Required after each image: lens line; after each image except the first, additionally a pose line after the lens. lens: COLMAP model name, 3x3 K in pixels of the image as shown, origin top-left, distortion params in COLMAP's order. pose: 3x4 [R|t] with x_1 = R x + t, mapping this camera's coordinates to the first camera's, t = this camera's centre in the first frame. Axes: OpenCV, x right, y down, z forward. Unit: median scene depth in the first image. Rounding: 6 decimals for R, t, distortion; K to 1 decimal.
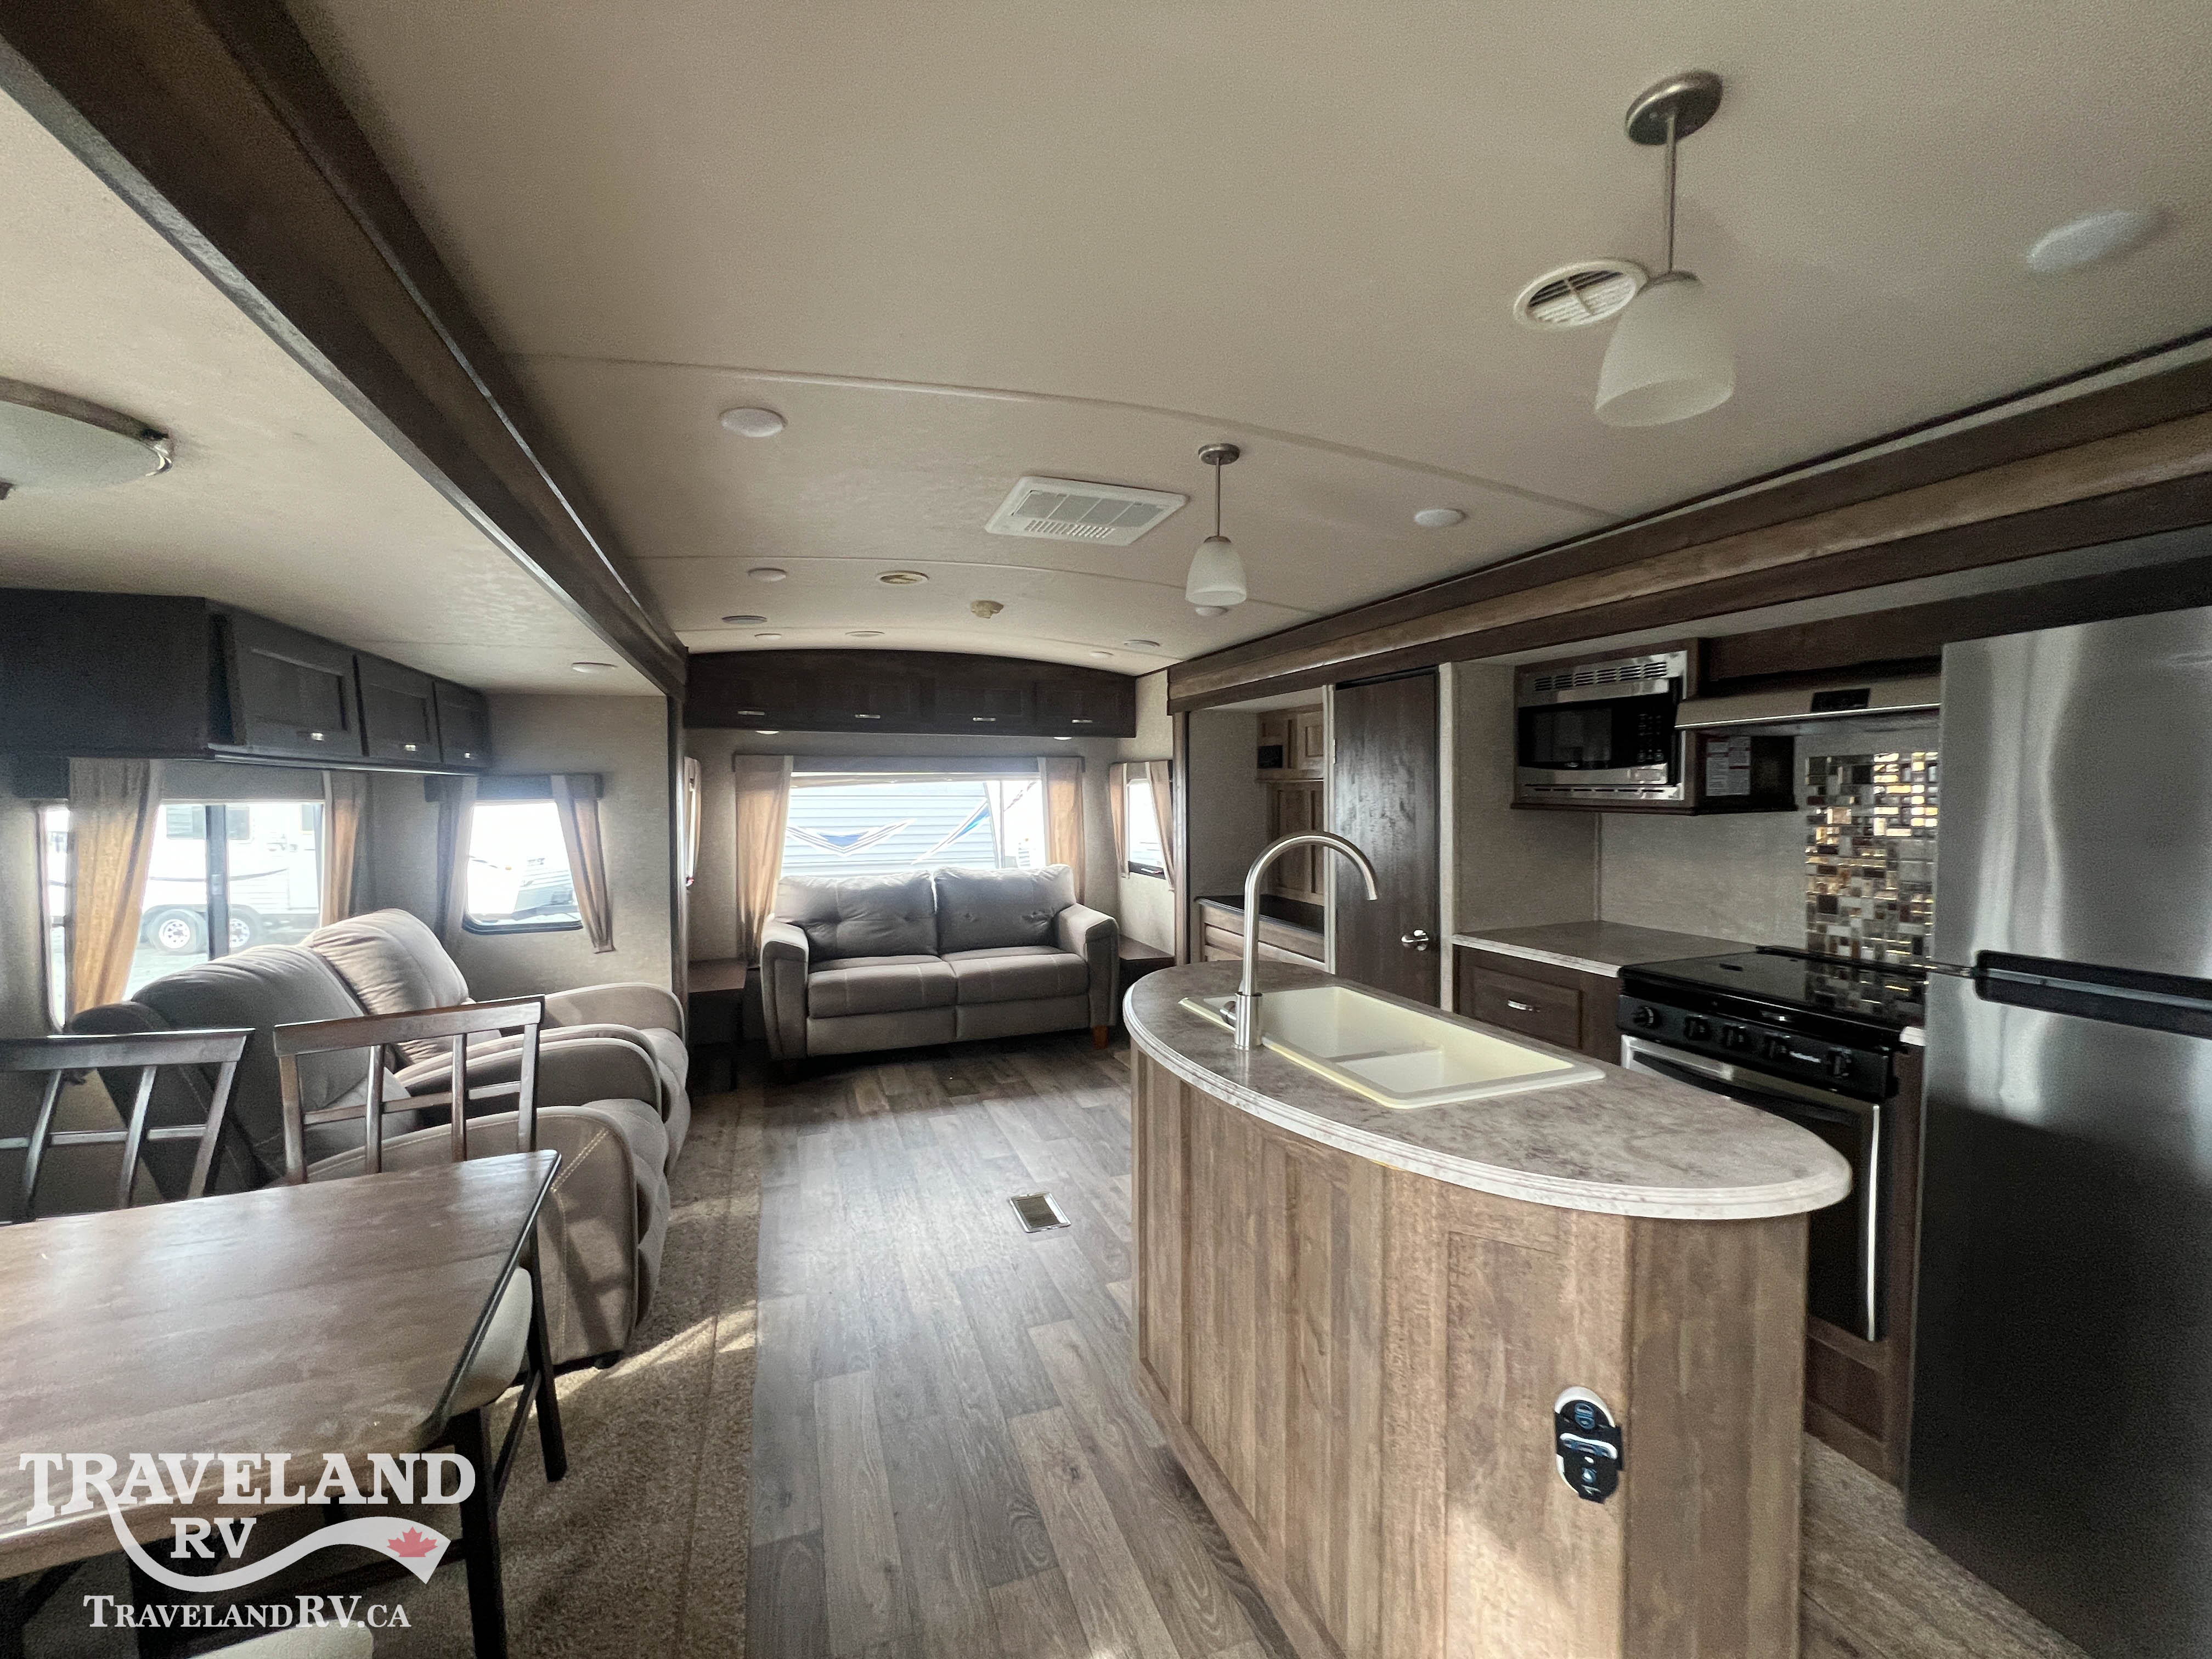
lens RADIAL K [[881.0, 0, 1103.5], [0, 881.0, 824.2], [0, 0, 1]] dist [-0.003119, 0.000161]
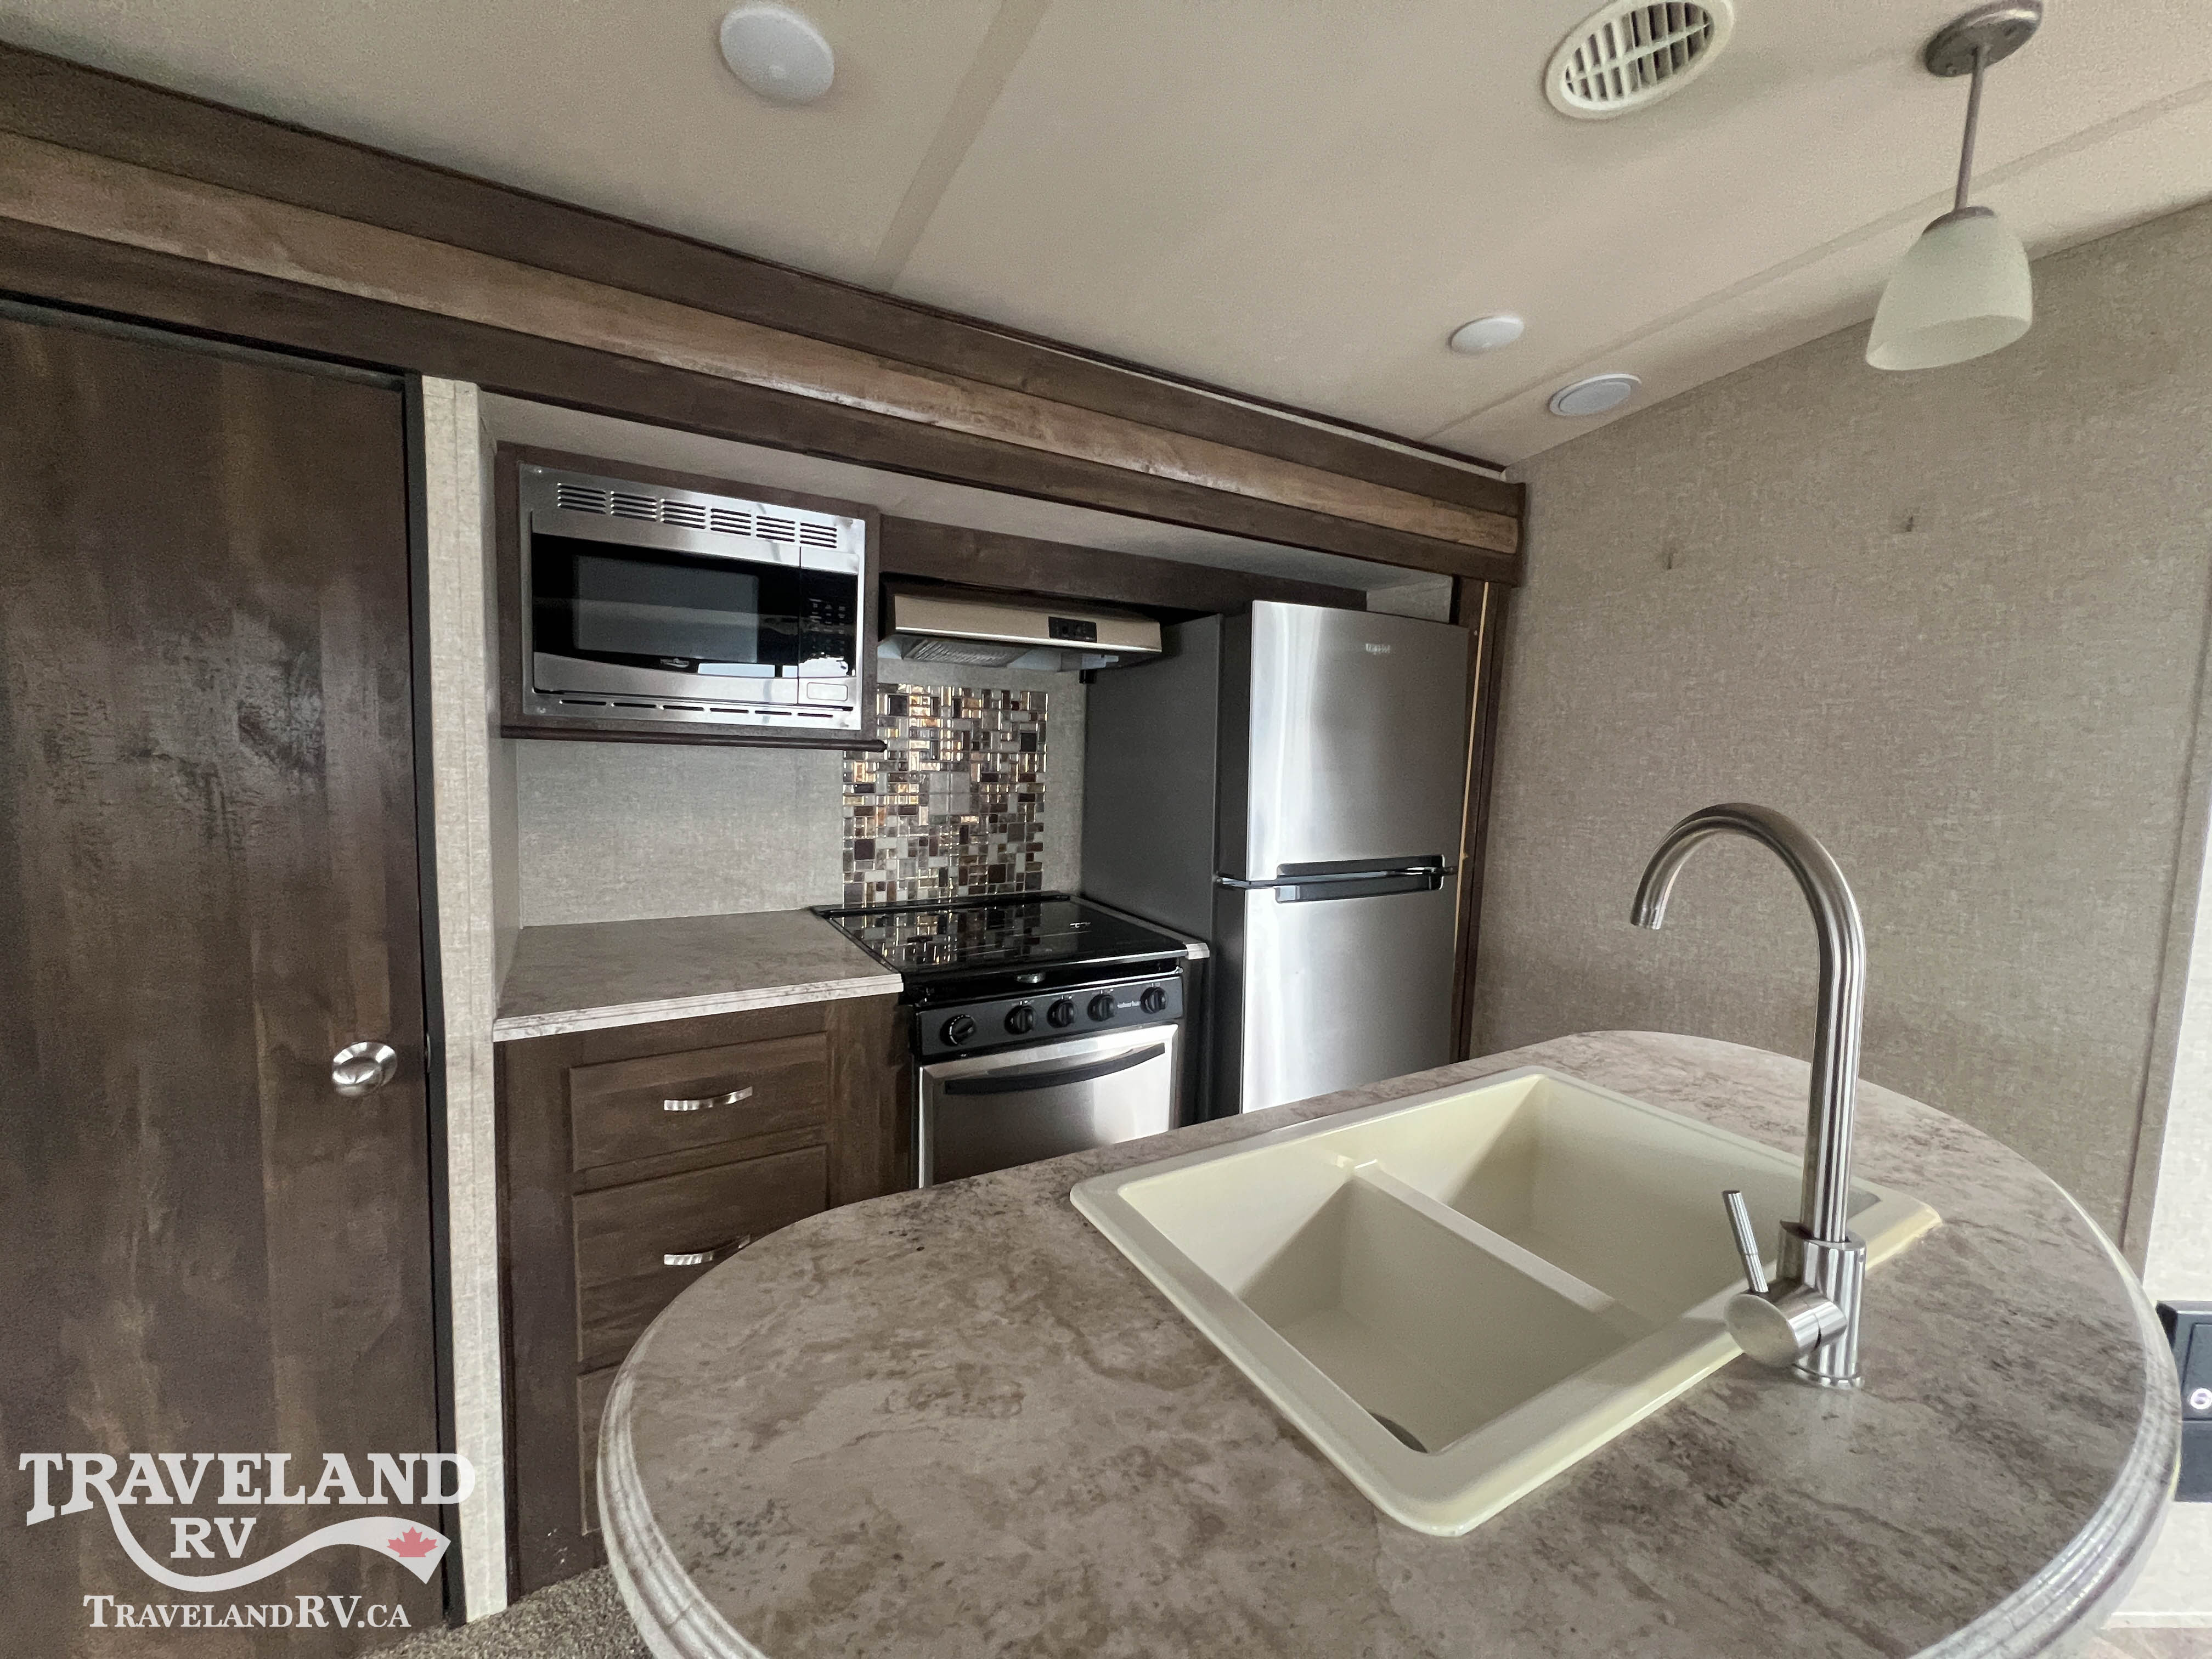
lens RADIAL K [[883.5, 0, 1105.1], [0, 883.5, 826.0], [0, 0, 1]] dist [-0.000609, -0.000507]
pose [[-0.169155, -0.094669, 0.981032, -0.099856], [0.004214, 0.995298, 0.096772, -0.018490], [-0.985580, 0.020503, -0.167961, 0.923362]]
